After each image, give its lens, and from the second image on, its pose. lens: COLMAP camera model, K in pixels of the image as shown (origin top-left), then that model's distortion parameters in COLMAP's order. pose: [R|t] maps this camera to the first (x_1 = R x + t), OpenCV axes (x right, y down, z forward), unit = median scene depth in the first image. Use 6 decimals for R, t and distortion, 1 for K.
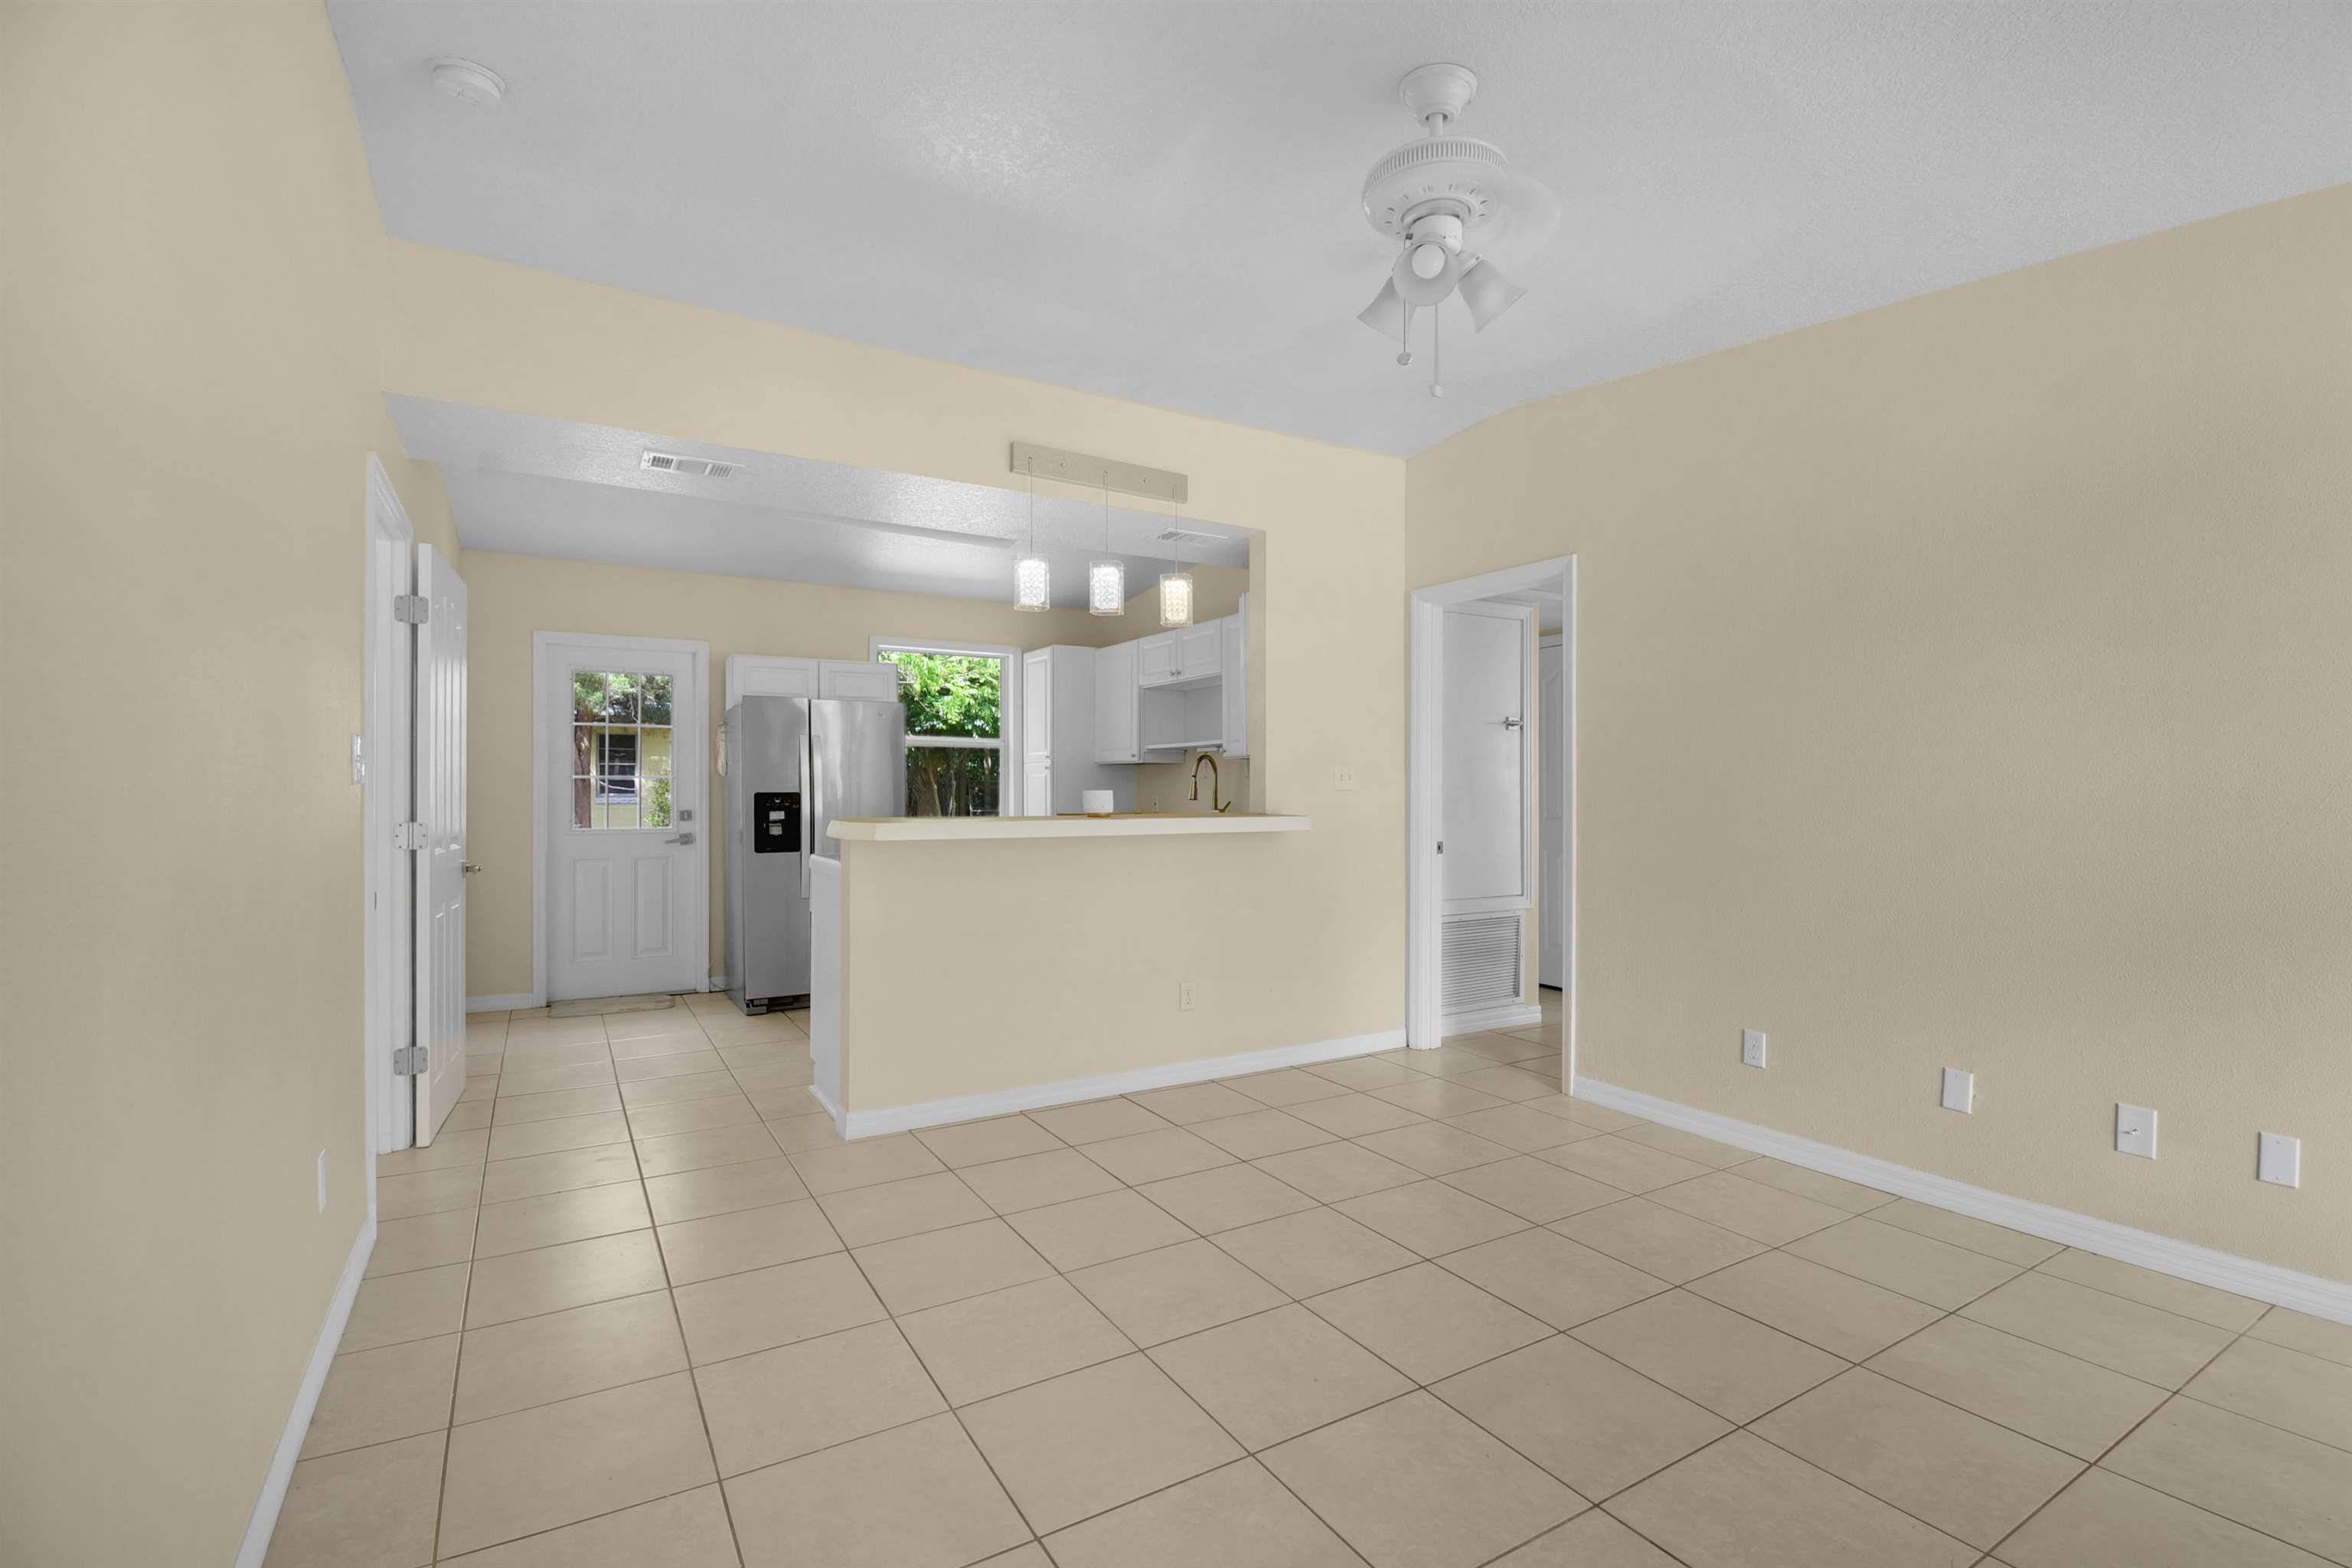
lens RADIAL K [[1060.0, 0, 1213.4], [0, 1060.0, 795.8], [0, 0, 1]] dist [0.033187, -0.000229]
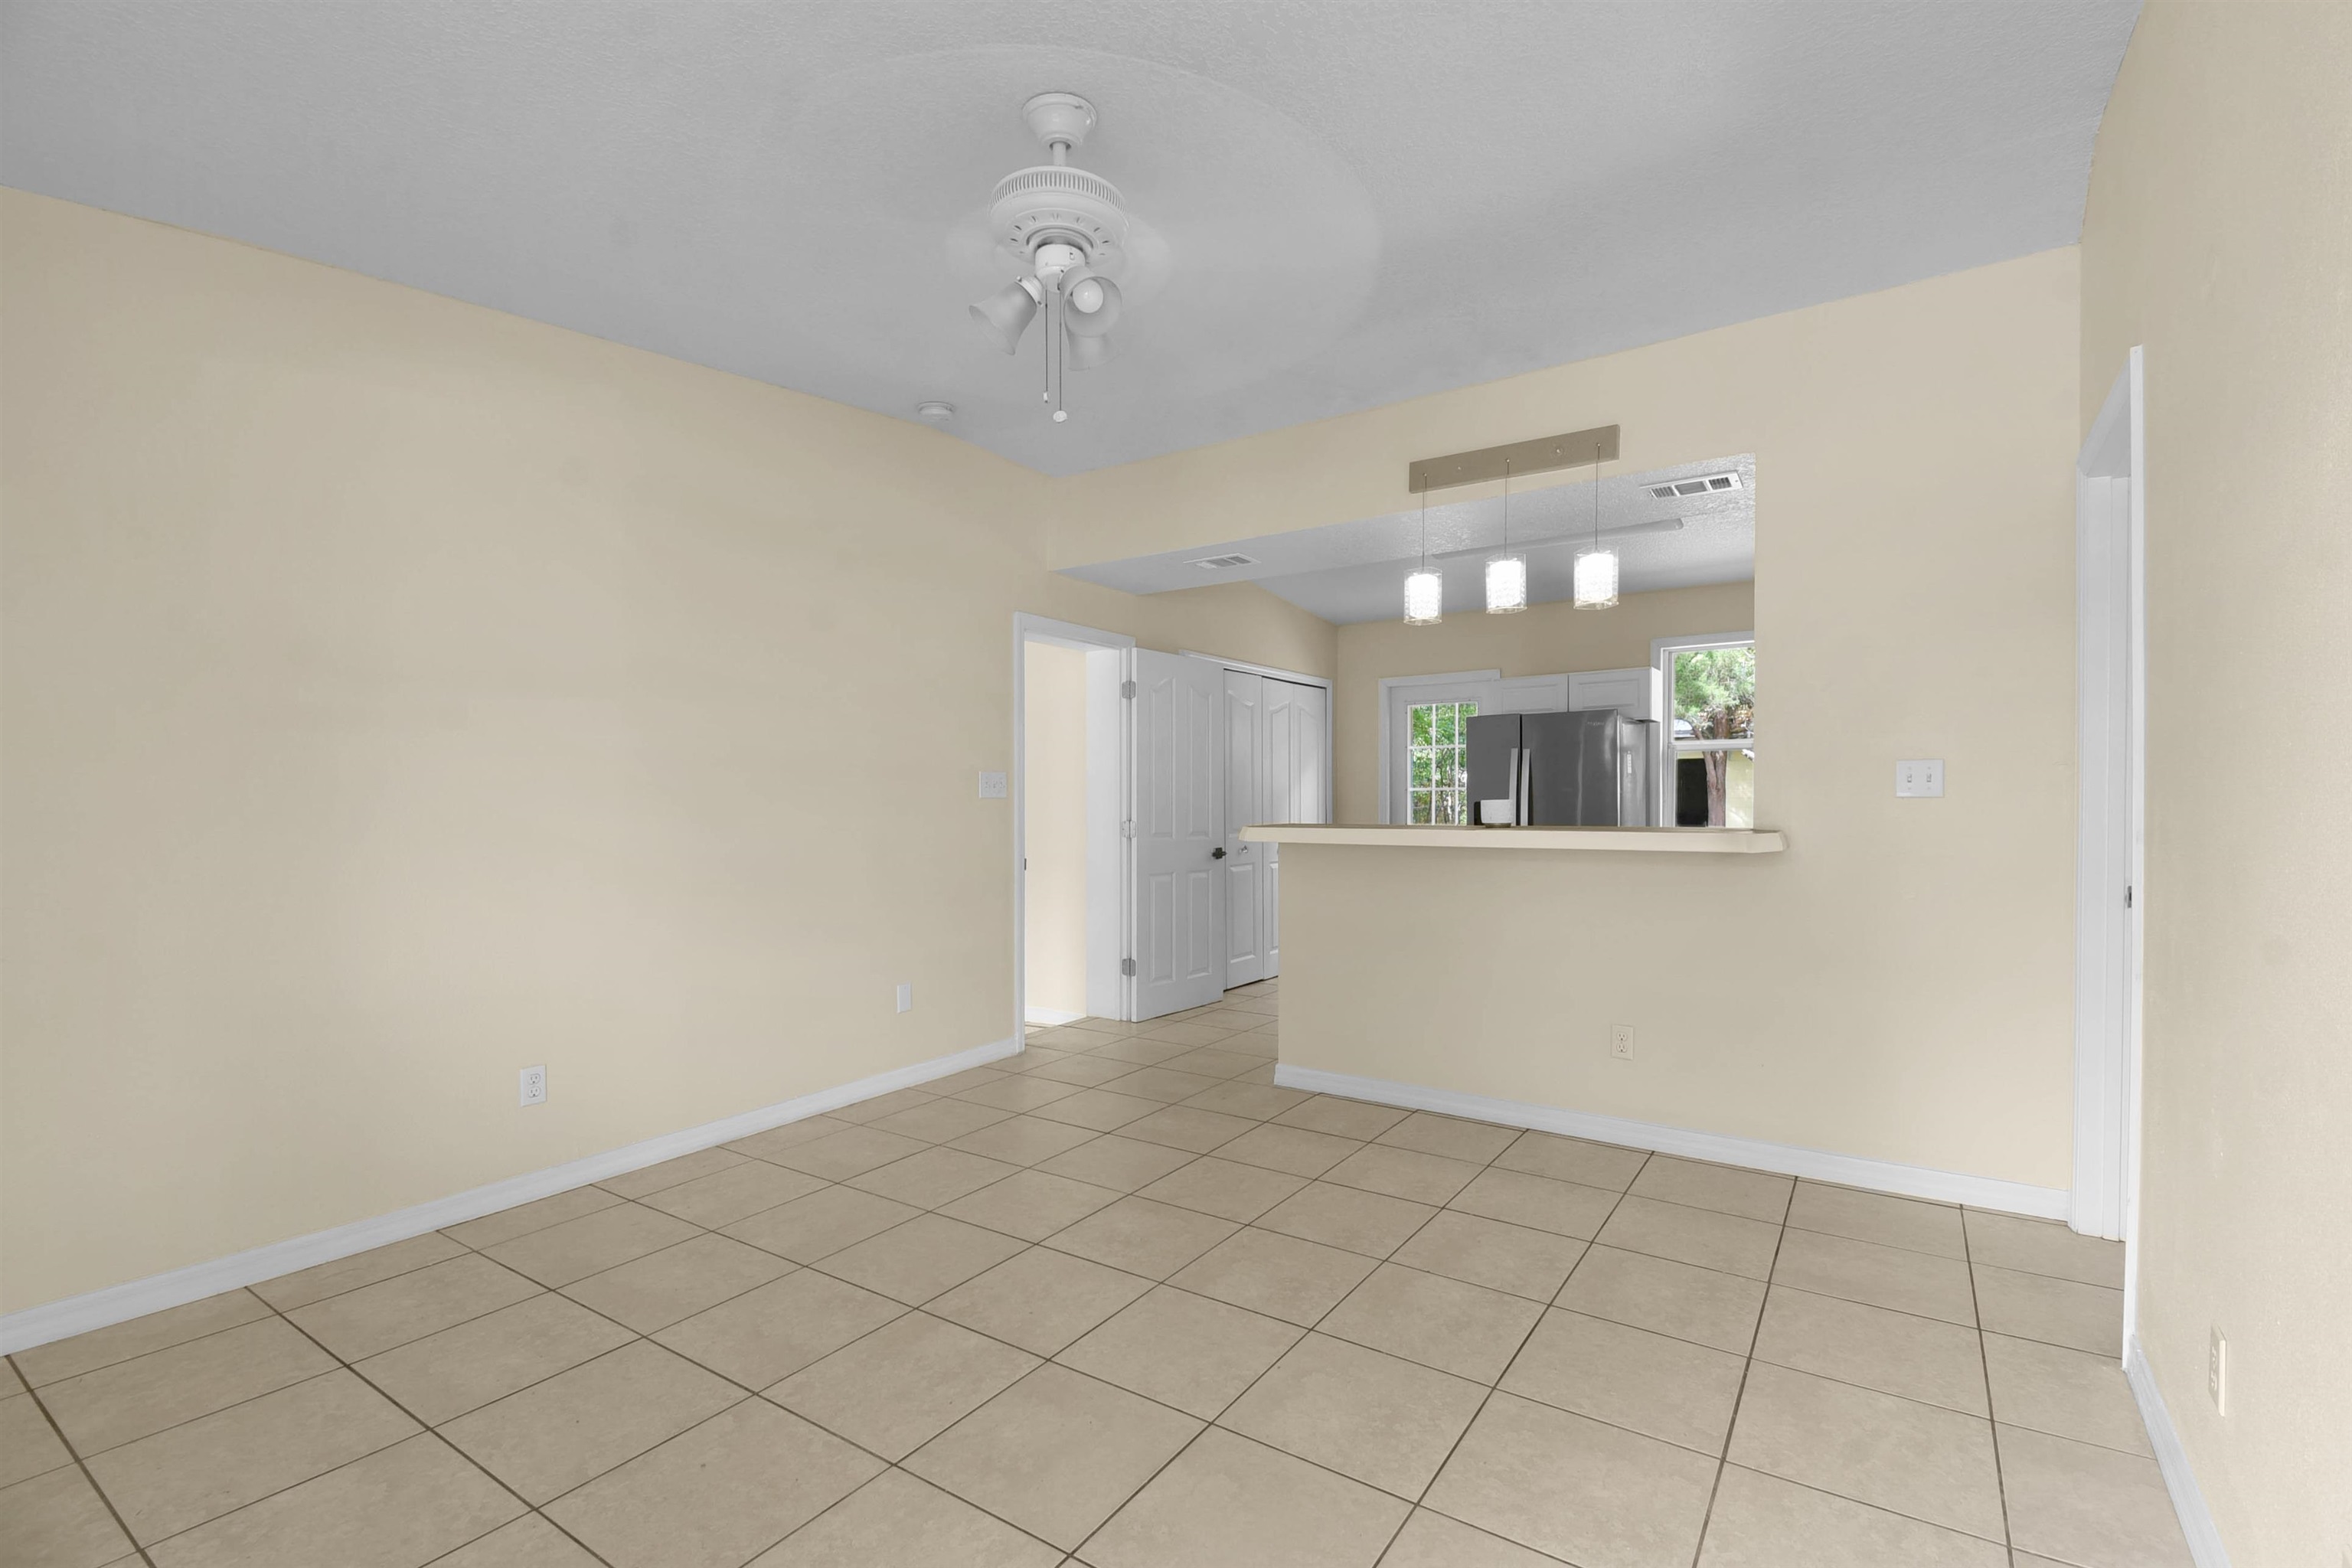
lens RADIAL K [[1060.0, 0, 1213.4], [0, 1060.0, 795.8], [0, 0, 1]] dist [0.033187, -0.000229]
pose [[0.418945, -0.007203, -0.907983, 0.644155], [-0.001073, 0.999964, -0.008428, 0.001401], [0.908011, 0.004506, 0.418922, 0.369247]]
